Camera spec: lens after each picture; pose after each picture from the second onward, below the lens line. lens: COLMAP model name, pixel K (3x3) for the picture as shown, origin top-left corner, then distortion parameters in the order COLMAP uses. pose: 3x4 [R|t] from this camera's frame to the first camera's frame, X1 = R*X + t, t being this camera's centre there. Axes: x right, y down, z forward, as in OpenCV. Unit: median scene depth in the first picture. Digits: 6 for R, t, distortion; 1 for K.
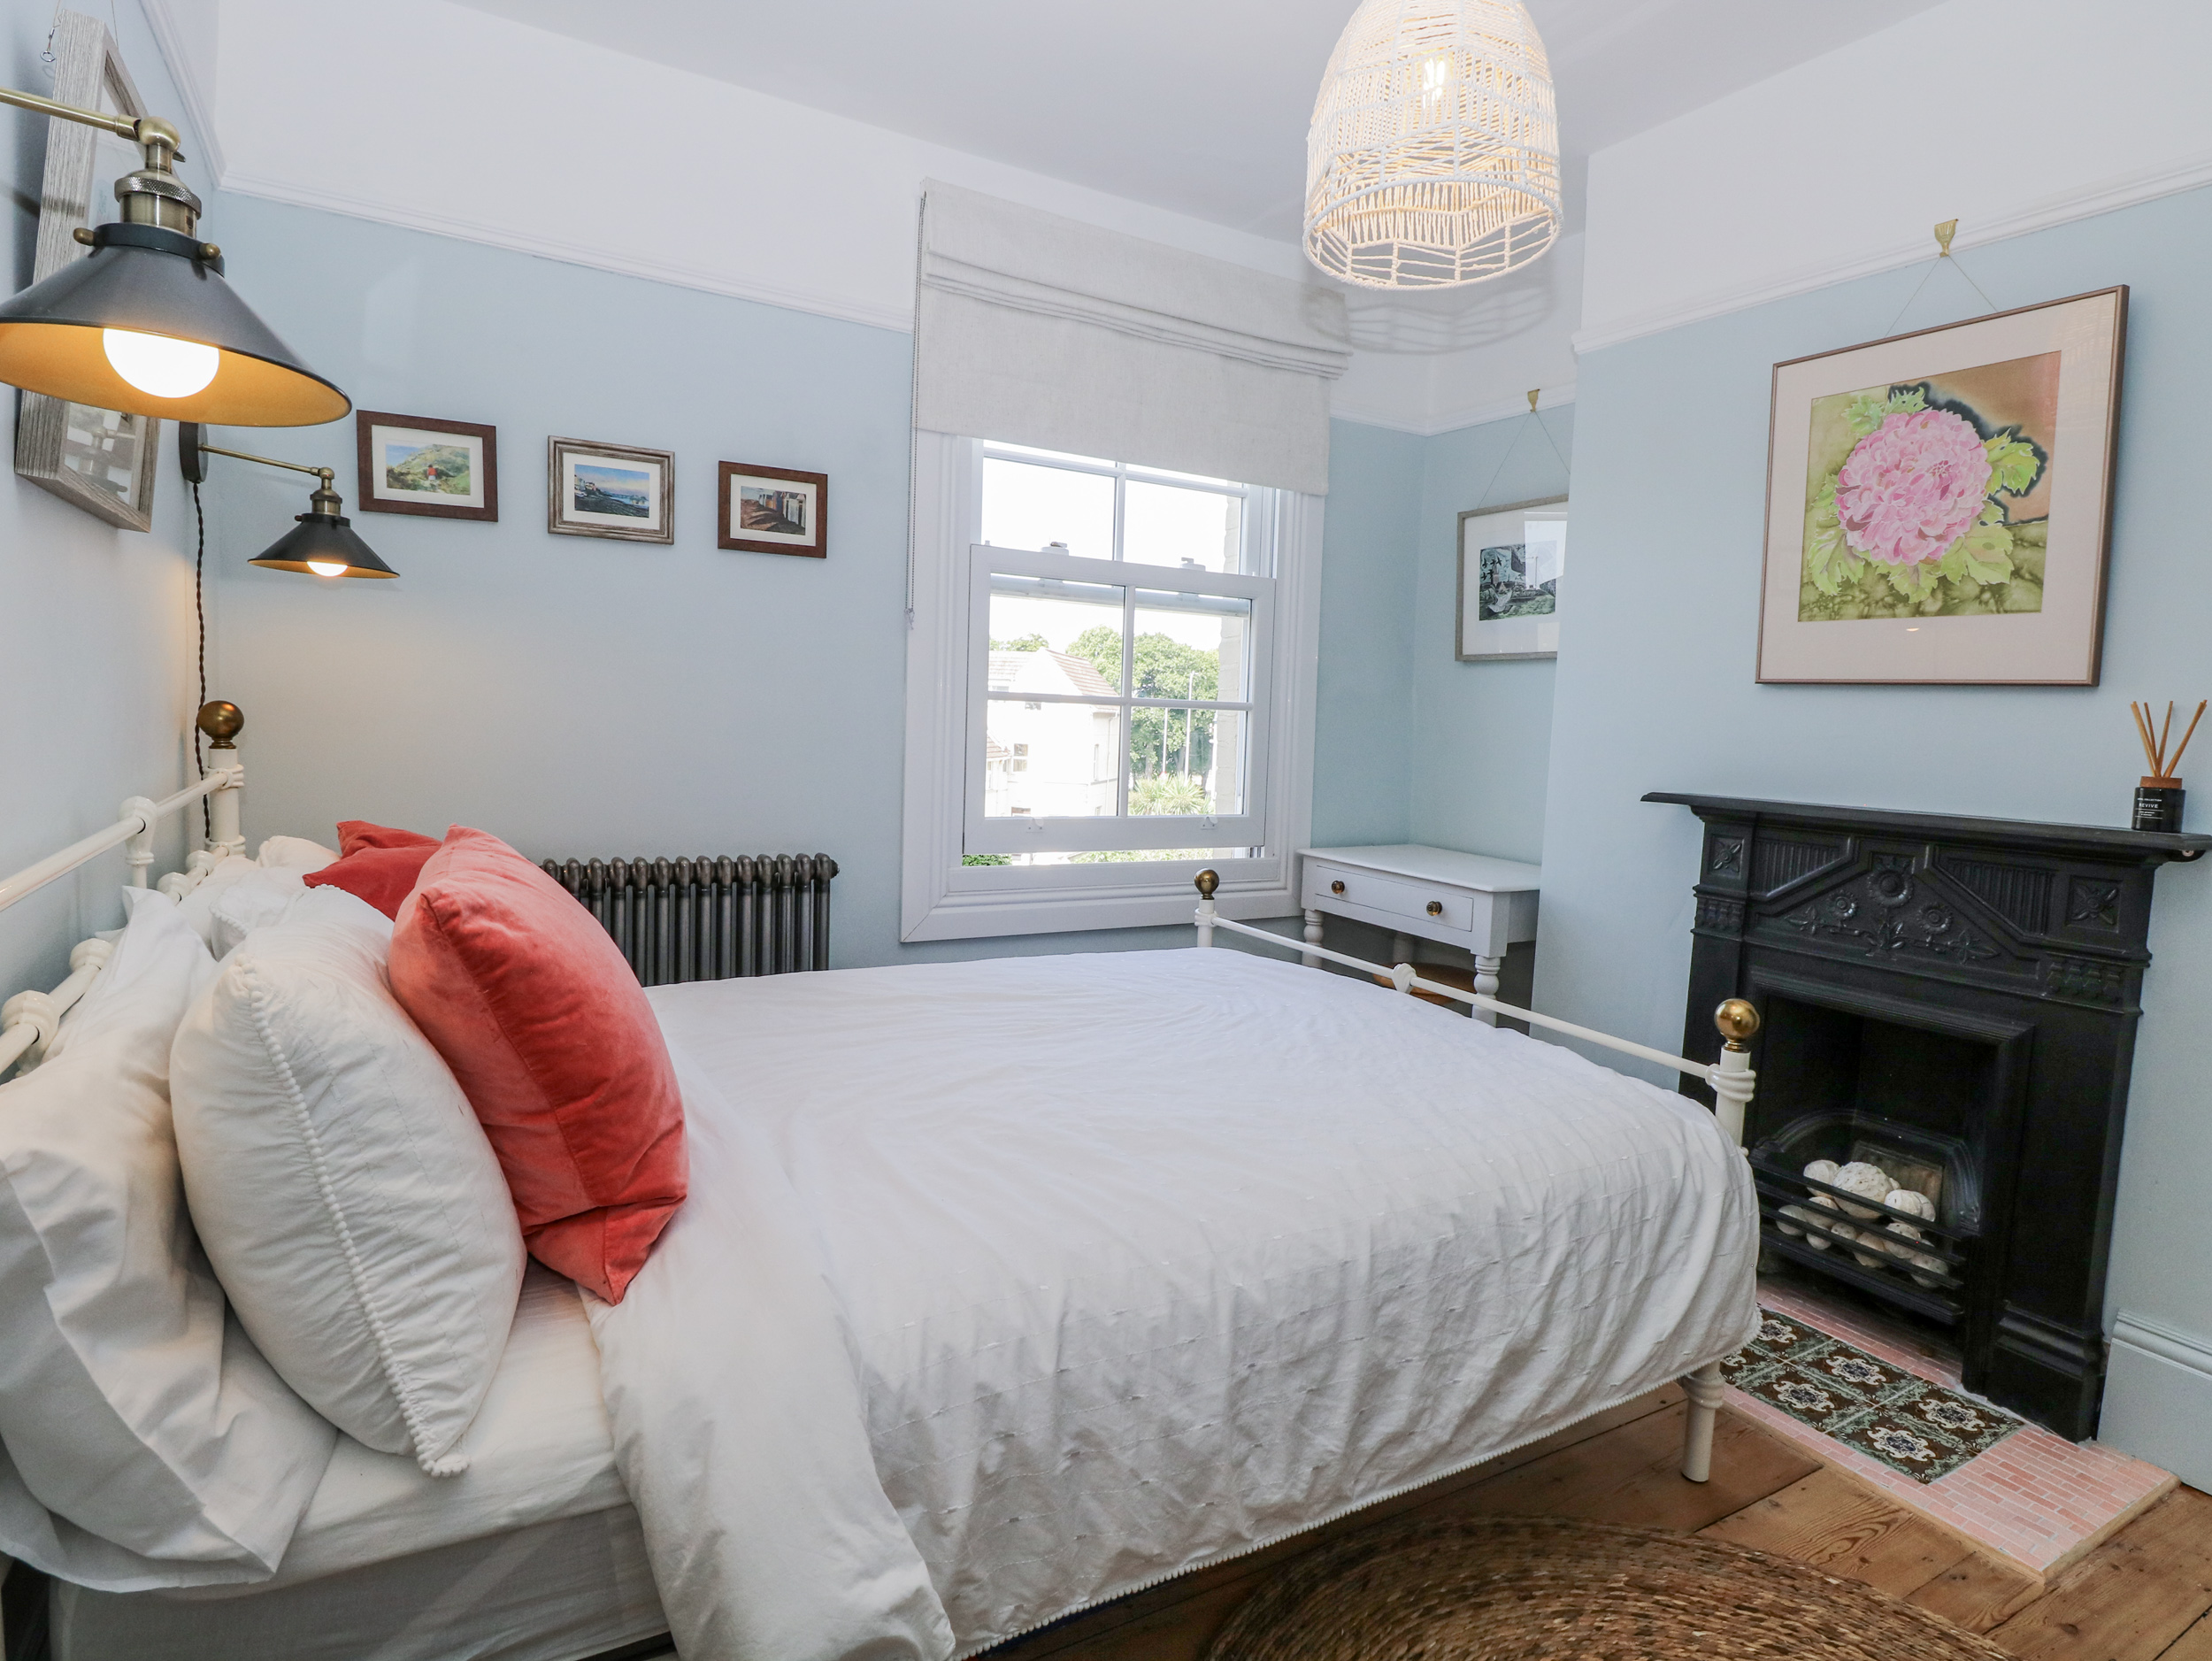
lens RADIAL K [[1208.0, 0, 1114.4], [0, 1208.0, 833.5], [0, 0, 1]] dist [-0.001790, -0.006547]
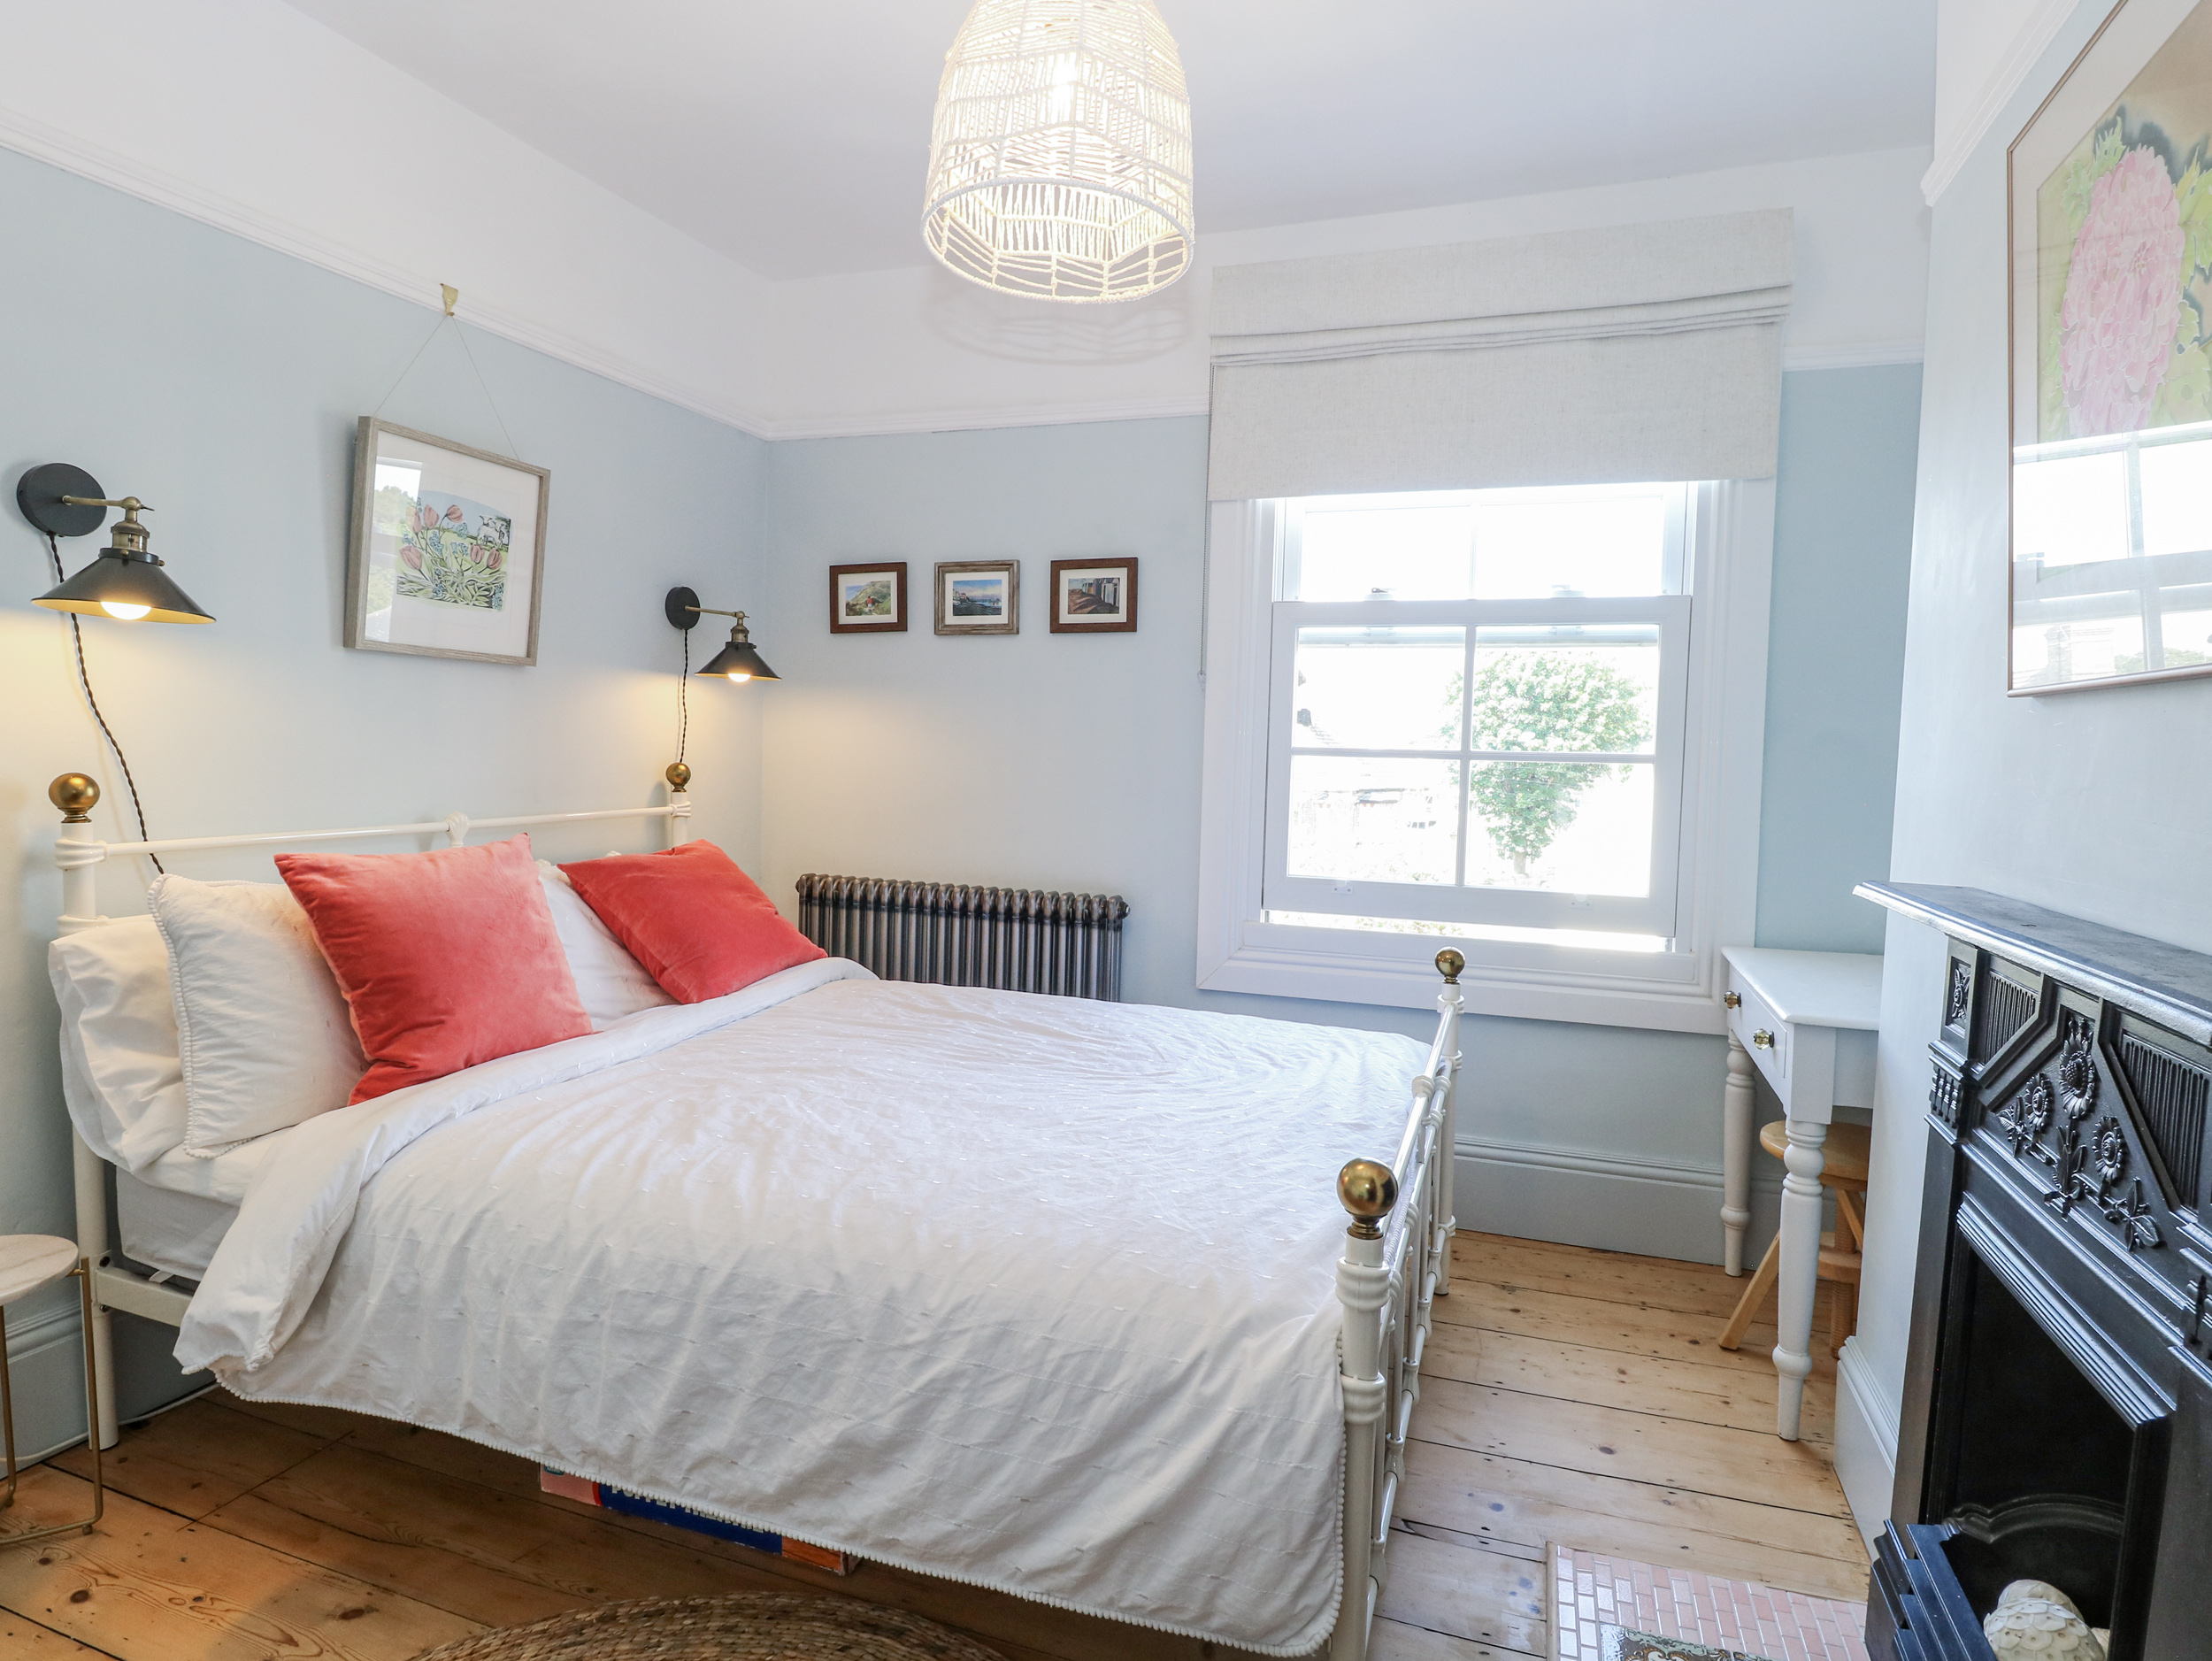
lens RADIAL K [[1208.0, 0, 1115.3], [0, 1208.0, 833.1], [0, 0, 1]] dist [-0.001790, -0.006547]
pose [[0.647896, 0.029362, -0.761163, 0.661290], [-0.074273, 0.996930, -0.024764, -0.014478], [0.758099, 0.072578, 0.648088, 0.301804]]
